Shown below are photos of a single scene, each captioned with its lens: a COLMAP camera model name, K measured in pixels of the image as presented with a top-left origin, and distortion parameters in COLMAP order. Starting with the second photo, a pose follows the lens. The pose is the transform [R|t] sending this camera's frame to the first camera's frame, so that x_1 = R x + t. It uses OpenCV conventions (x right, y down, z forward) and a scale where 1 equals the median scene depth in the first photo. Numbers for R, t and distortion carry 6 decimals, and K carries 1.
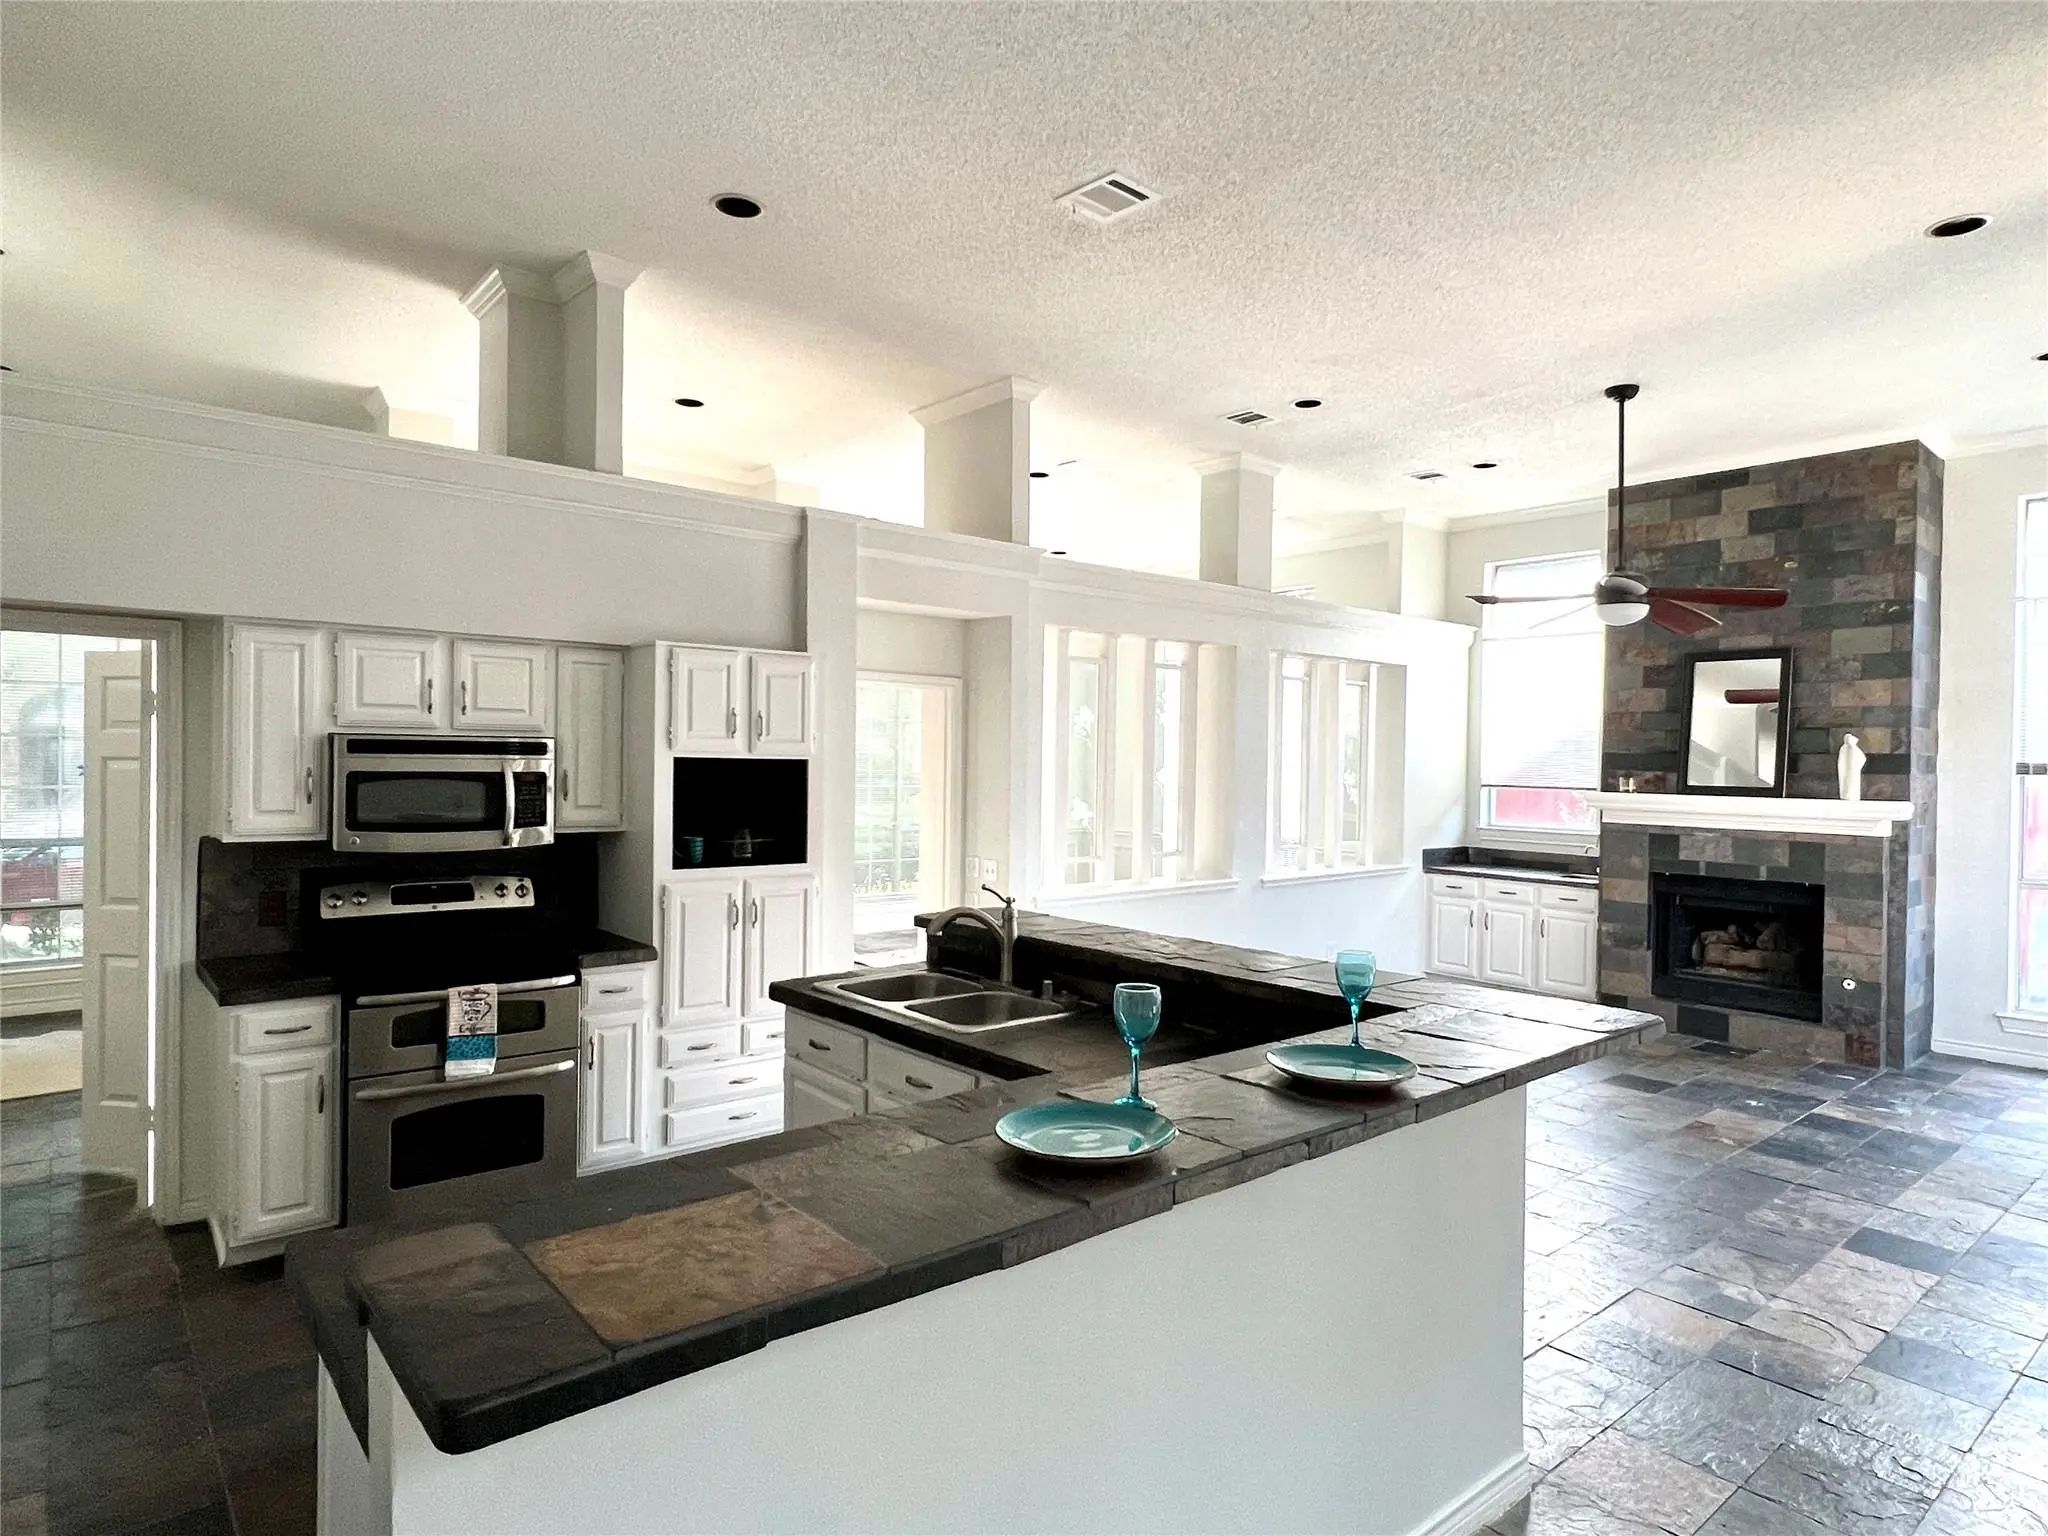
lens RADIAL K [[1170.2, 0, 1024.0], [0, 1170.2, 768.0], [0, 0, 1]] dist [0.000070, -0.000078]
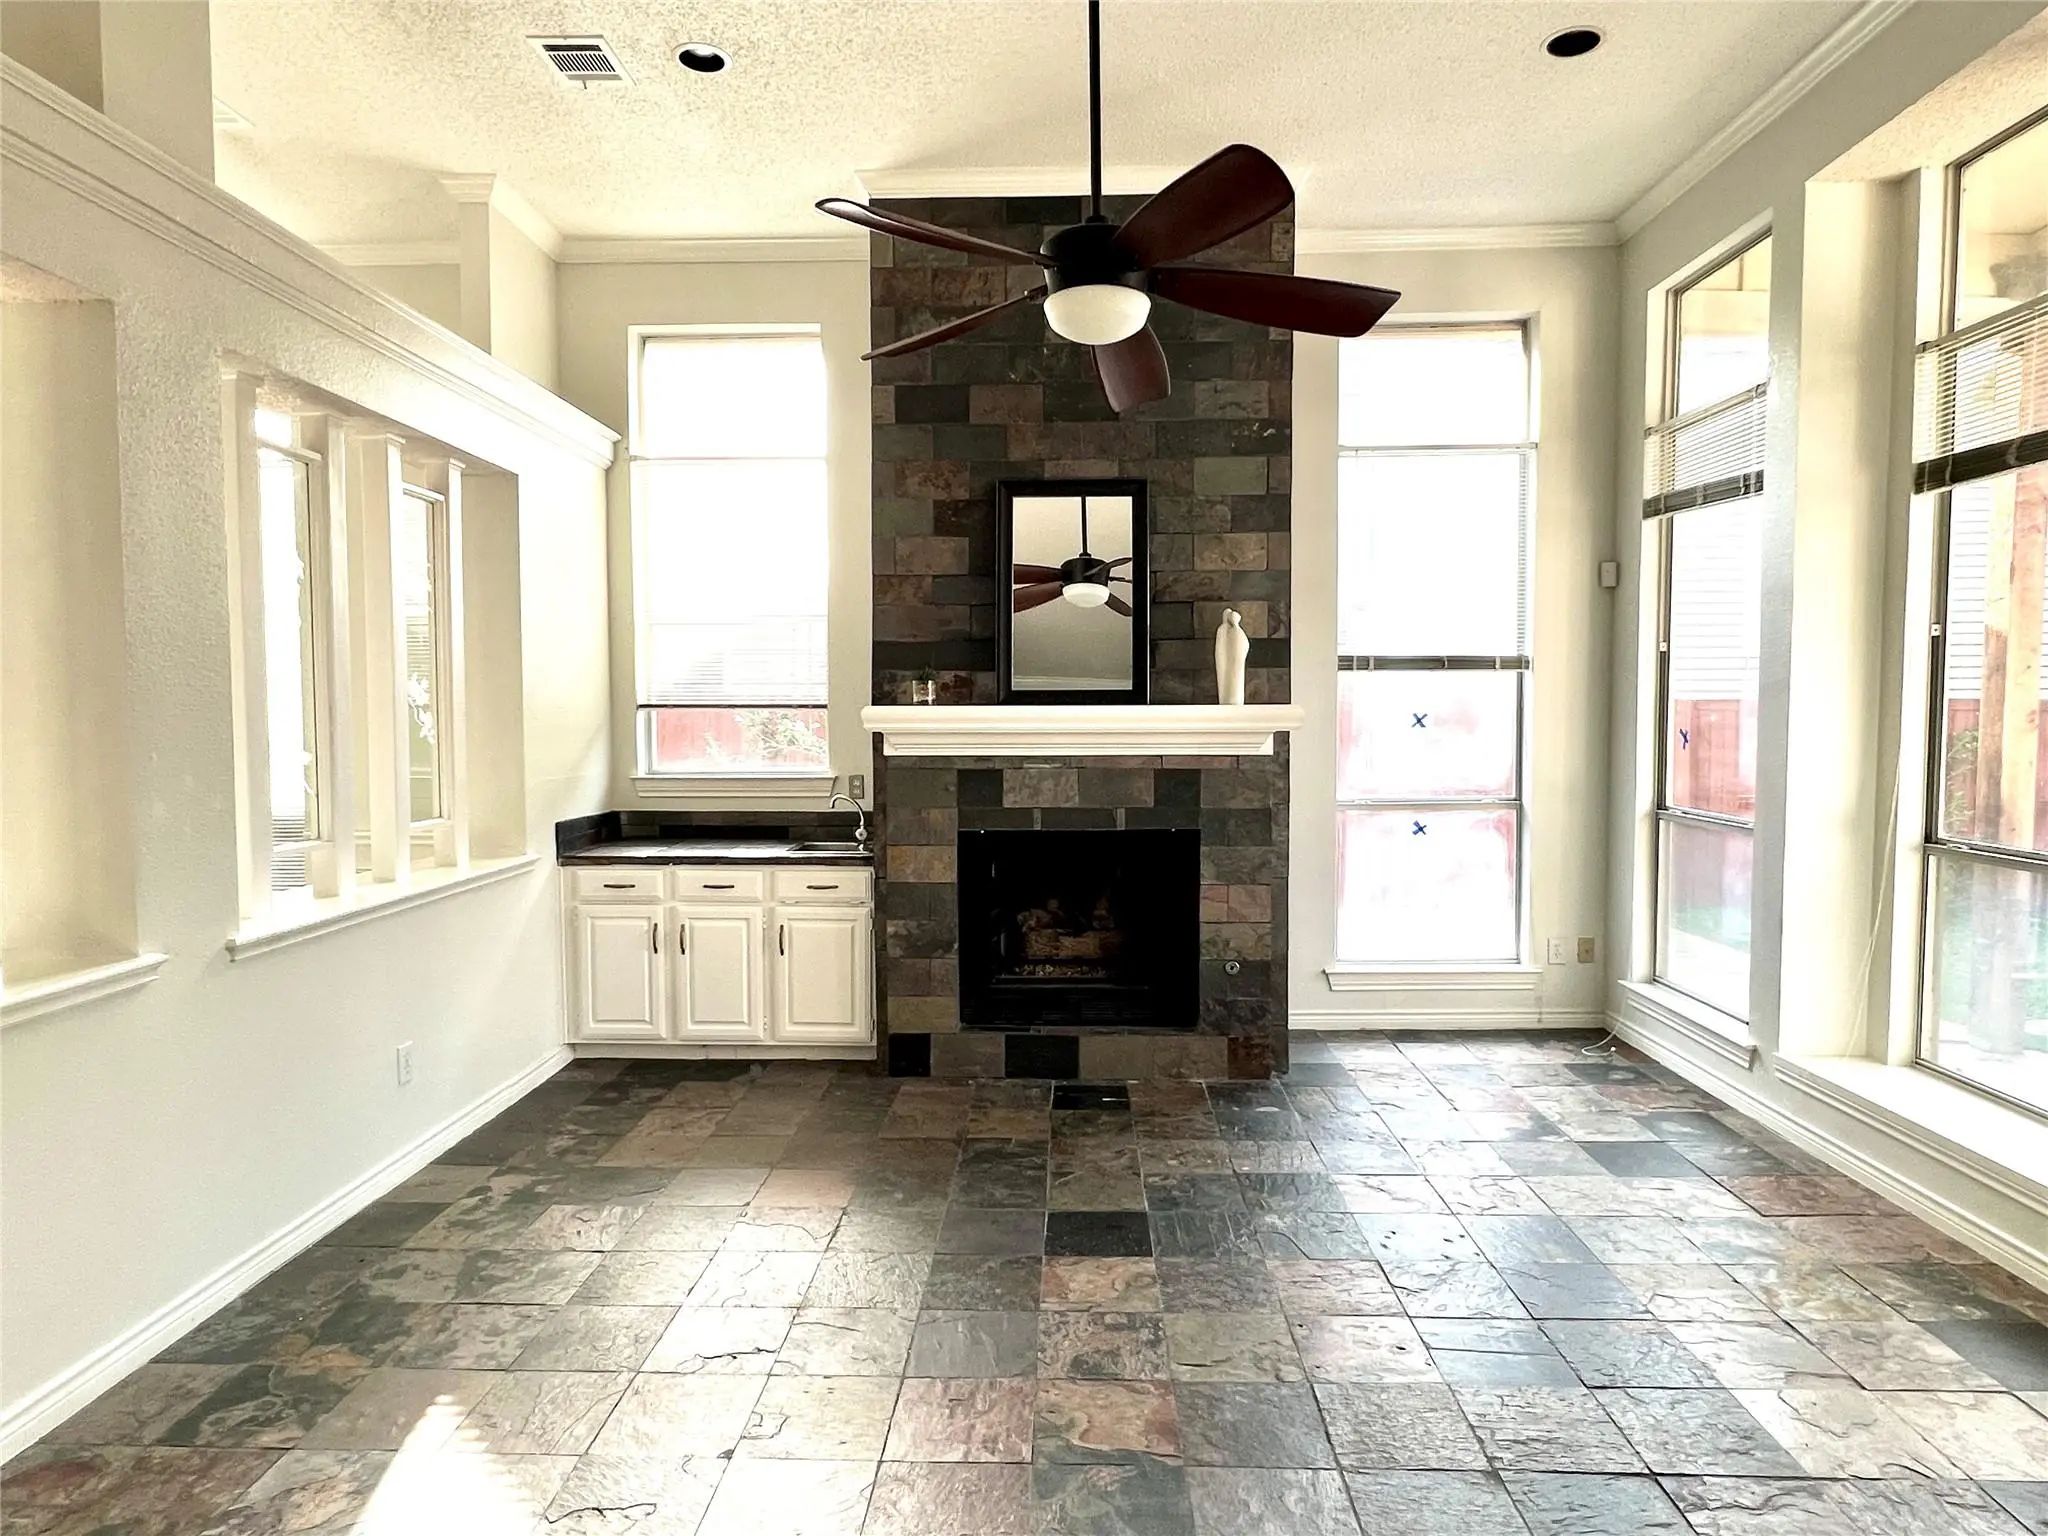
lens RADIAL K [[1170.2, 0, 1024.0], [0, 1170.2, 768.0], [0, 0, 1]] dist [0.000070, -0.000078]
pose [[0.661758, -0.054499, 0.747734, 0.150567], [0.020182, 0.998288, 0.054899, 0.034988], [-0.749446, -0.021239, 0.661725, 0.910155]]
